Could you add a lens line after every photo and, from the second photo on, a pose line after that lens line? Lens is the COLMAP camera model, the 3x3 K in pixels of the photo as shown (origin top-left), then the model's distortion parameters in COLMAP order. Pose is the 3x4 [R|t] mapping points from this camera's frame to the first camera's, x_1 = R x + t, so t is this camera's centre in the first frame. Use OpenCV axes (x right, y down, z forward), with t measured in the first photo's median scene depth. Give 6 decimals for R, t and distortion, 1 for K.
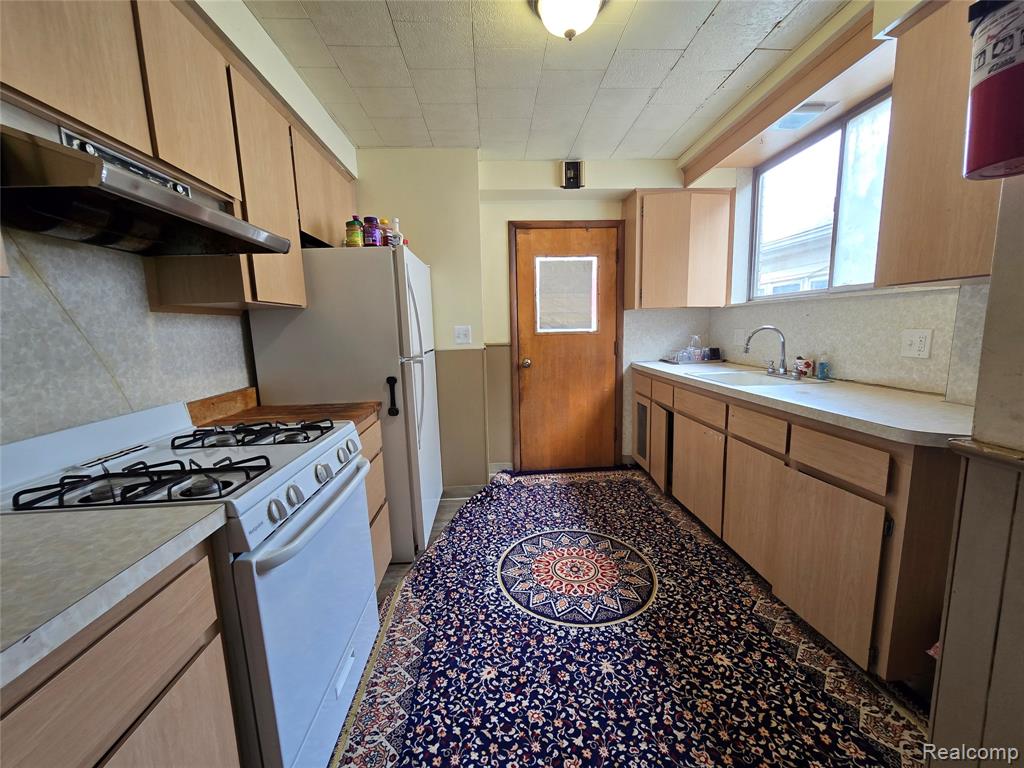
lens RADIAL K [[424.0, 0, 530.3], [0, 424.0, 382.7], [0, 0, 1]] dist [-0.005251, 0.000882]
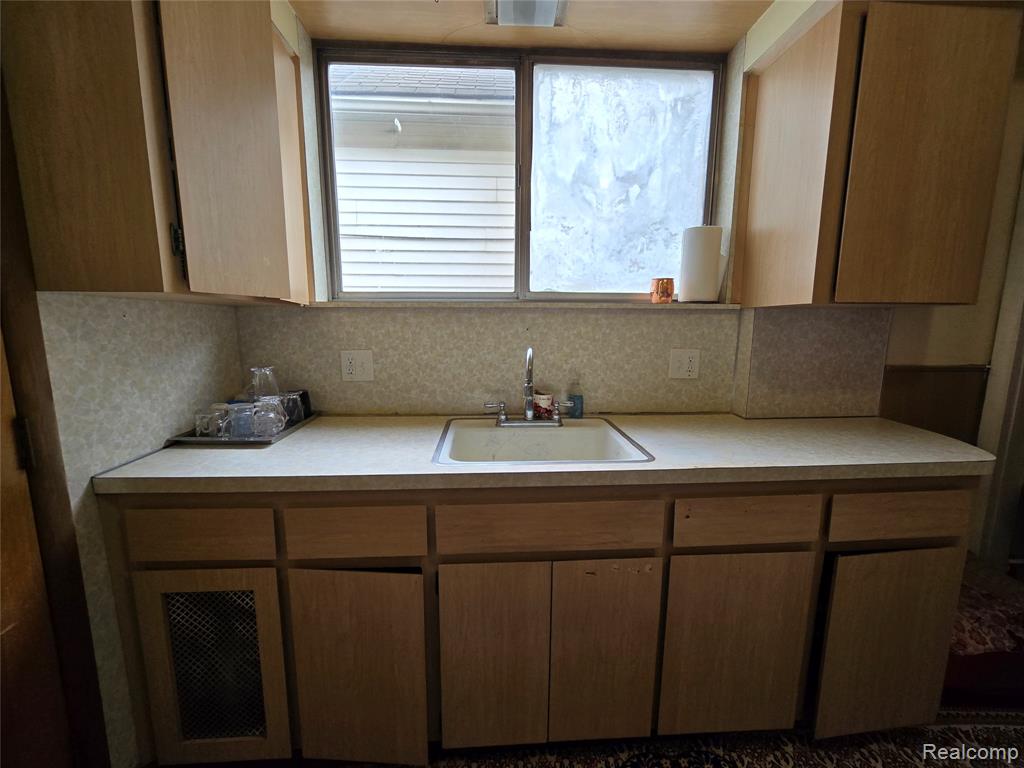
lens RADIAL K [[433.1, 0, 510.8], [0, 433.1, 389.1], [0, 0, 1]] dist [-0.023427, -0.000264]
pose [[0.003781, -0.104535, 0.994514, -0.043090], [0.130261, 0.986099, 0.103156, -0.155241], [-0.991473, 0.129157, 0.017345, 1.135185]]
